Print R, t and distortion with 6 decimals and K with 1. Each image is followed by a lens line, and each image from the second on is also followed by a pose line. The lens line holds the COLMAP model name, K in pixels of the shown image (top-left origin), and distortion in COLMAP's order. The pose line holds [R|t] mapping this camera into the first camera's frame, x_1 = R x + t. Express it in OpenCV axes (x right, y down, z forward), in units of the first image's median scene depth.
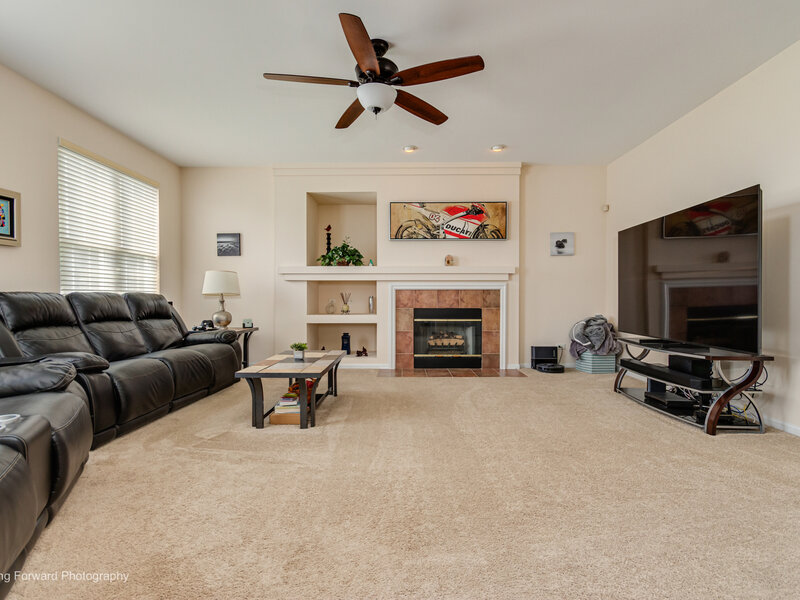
lens RADIAL K [[419.6, 0, 400.9], [0, 419.6, 305.4], [0, 0, 1]] dist [-0.003842, -0.001188]
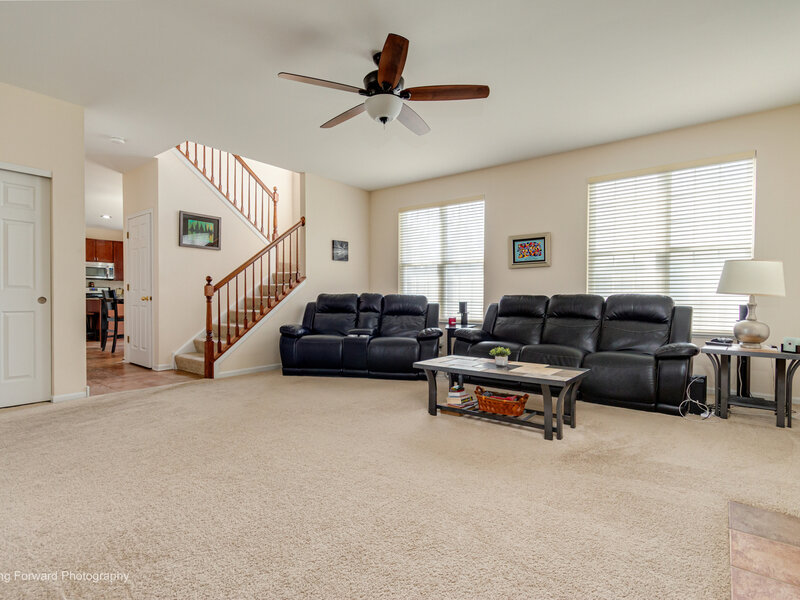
lens RADIAL K [[419.6, 0, 400.9], [0, 419.6, 305.4], [0, 0, 1]] dist [-0.003842, -0.001188]
pose [[-0.601531, 0.013034, -0.798743, 0.409908], [-0.017937, 0.999394, 0.029817, -0.018587], [0.798648, 0.032263, -0.600933, 0.912139]]
